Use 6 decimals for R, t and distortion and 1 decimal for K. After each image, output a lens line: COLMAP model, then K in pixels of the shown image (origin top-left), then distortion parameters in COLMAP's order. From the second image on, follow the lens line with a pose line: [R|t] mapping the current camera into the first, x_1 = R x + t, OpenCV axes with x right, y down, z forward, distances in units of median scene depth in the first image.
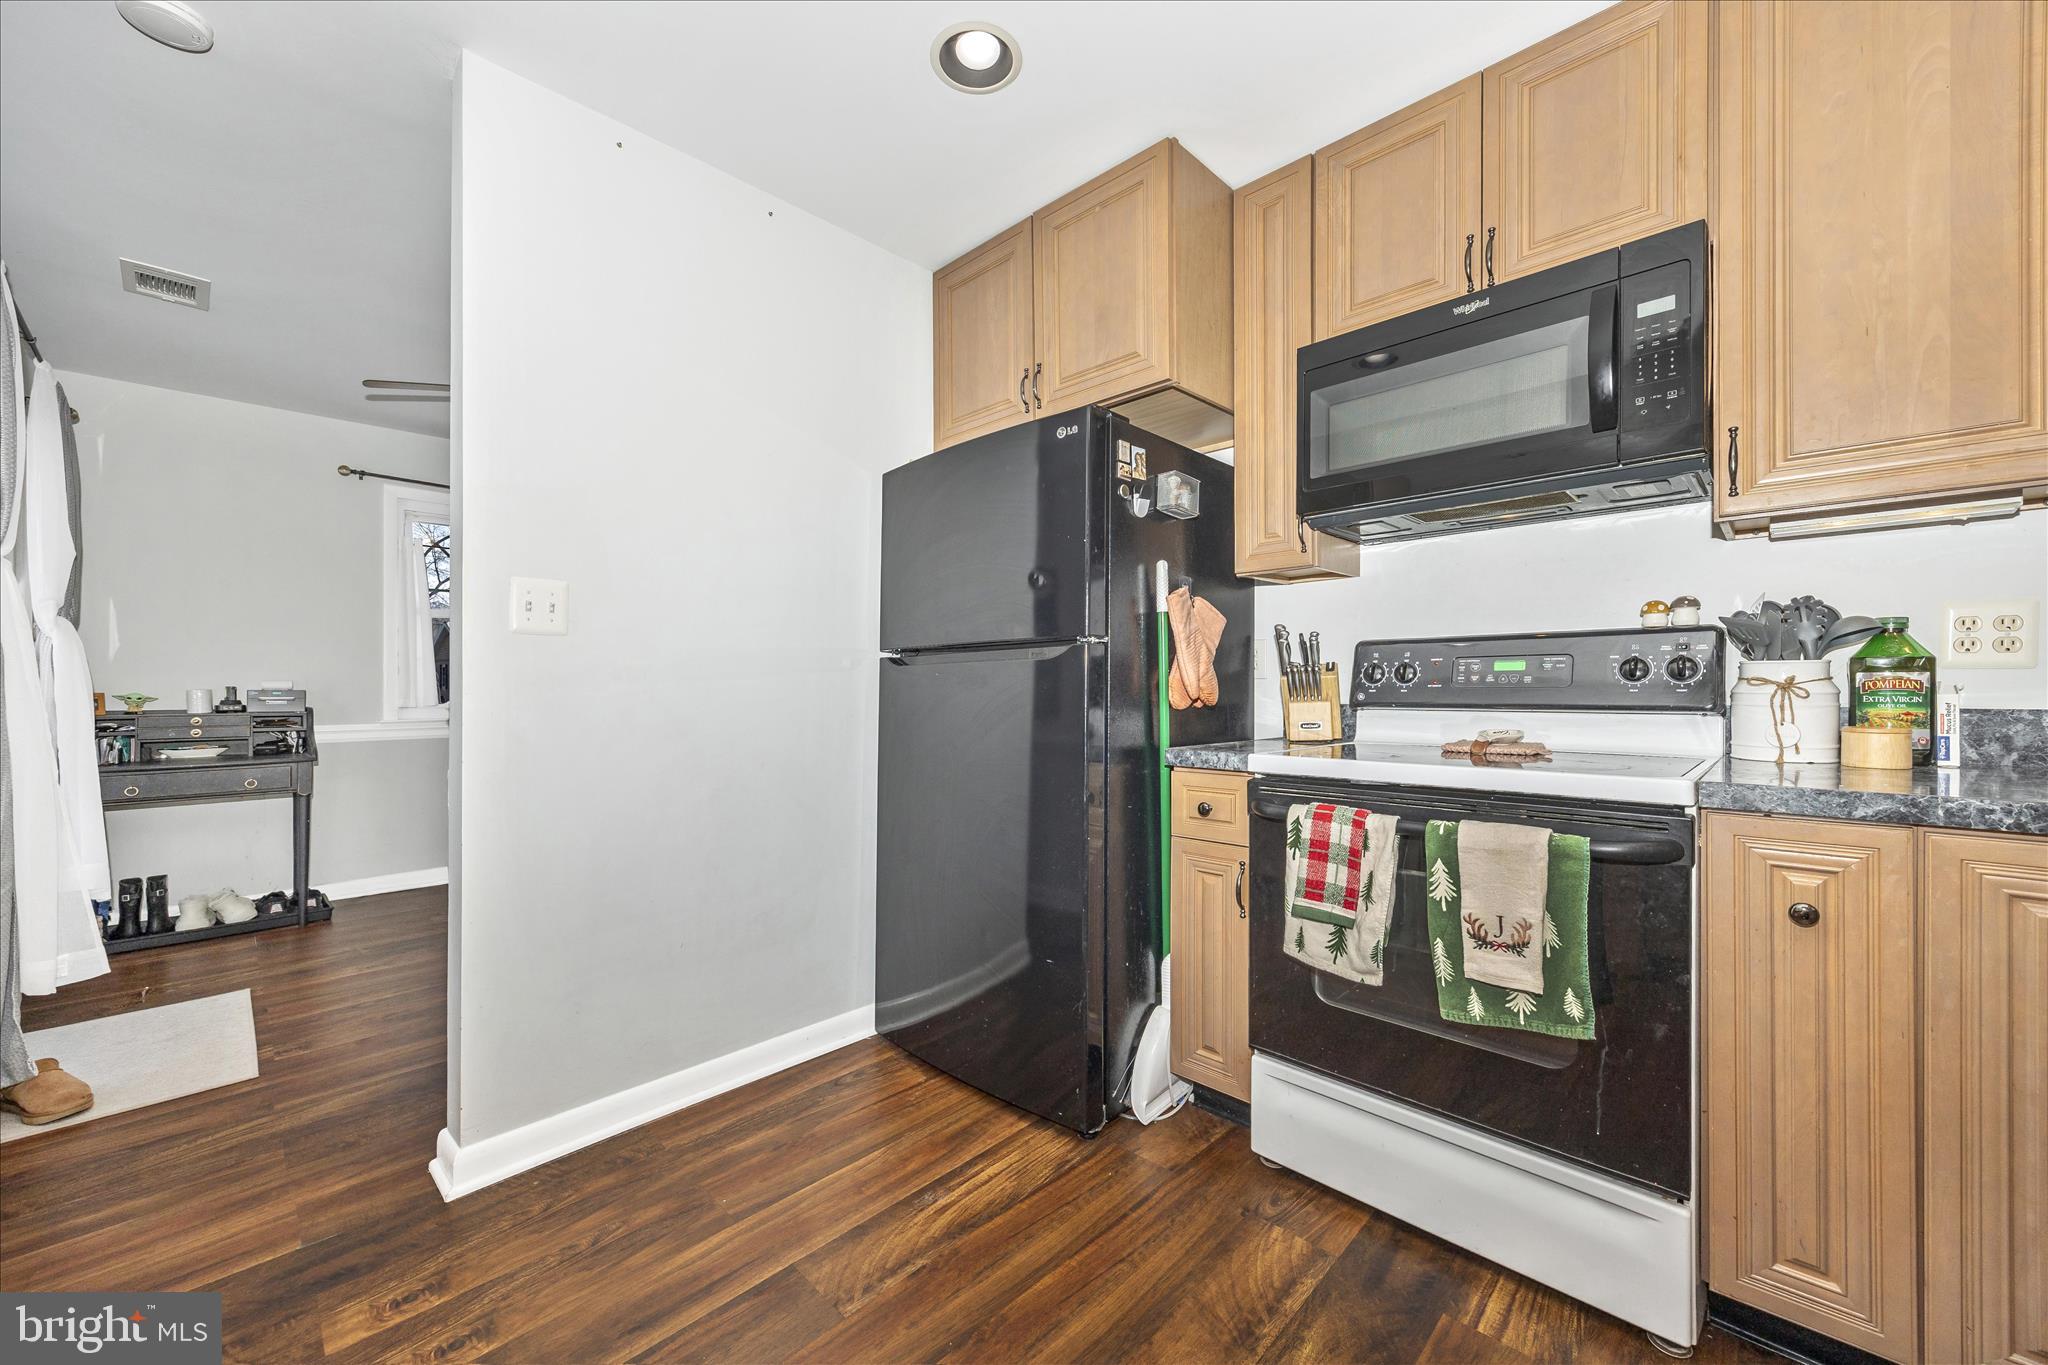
lens RADIAL K [[777.2, 0, 1026.3], [0, 777.2, 682.0], [0, 0, 1]] dist [0.003191, -0.001065]
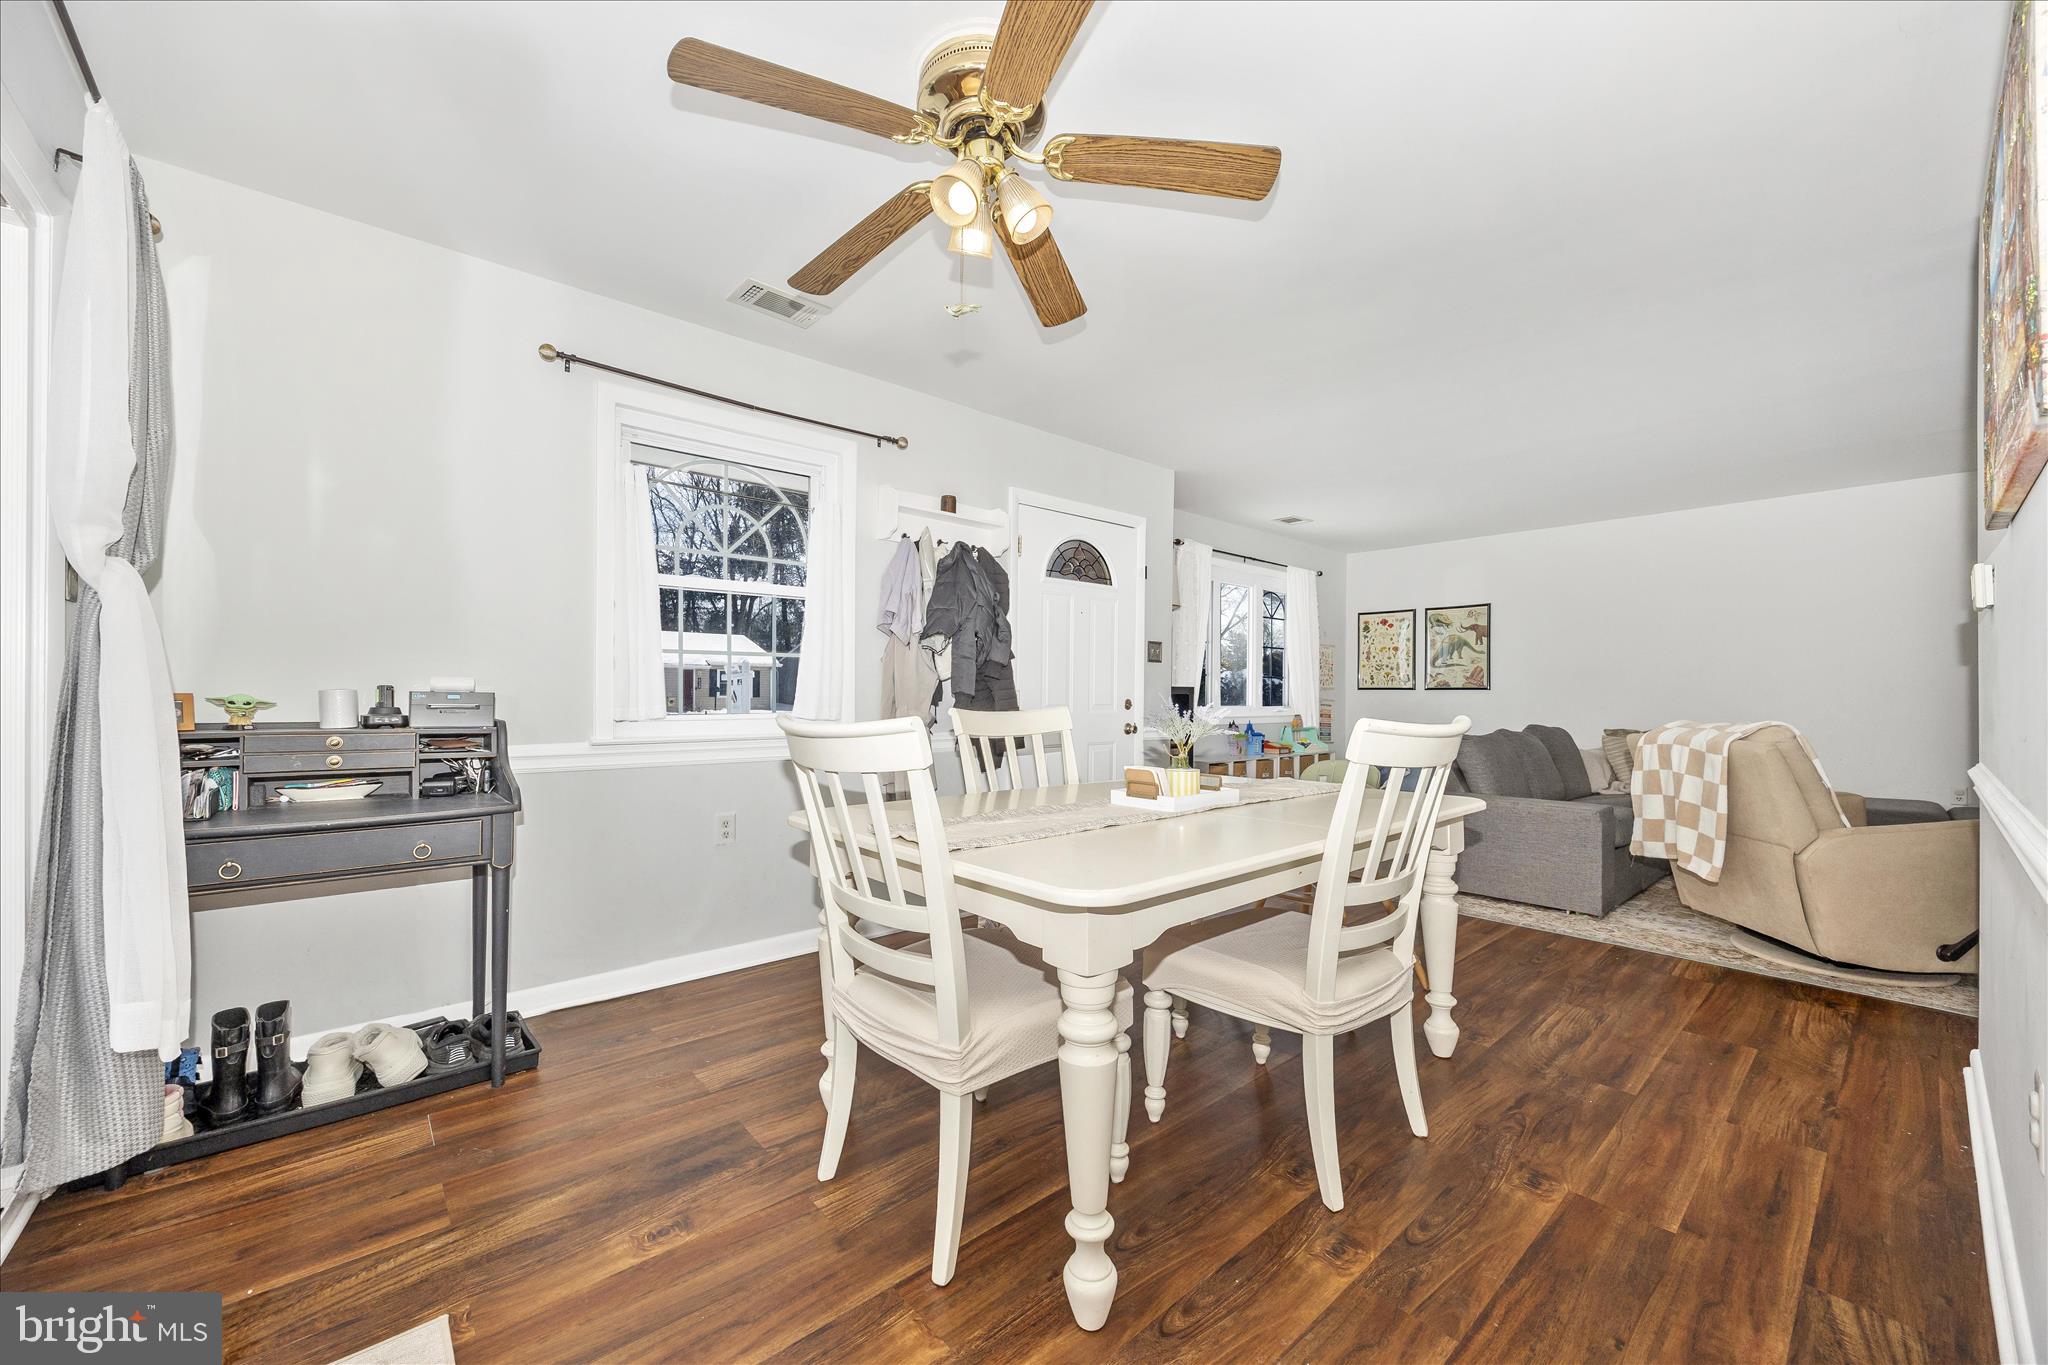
lens RADIAL K [[801.3, 0, 1058.2], [0, 801.3, 702.6], [0, 0, 1]] dist [0.003799, -0.000452]
pose [[0.997544, 0.013109, -0.068807, -0.457971], [-0.012456, 0.999873, 0.009912, 0.006536], [0.068929, -0.009030, 0.997581, 0.412171]]
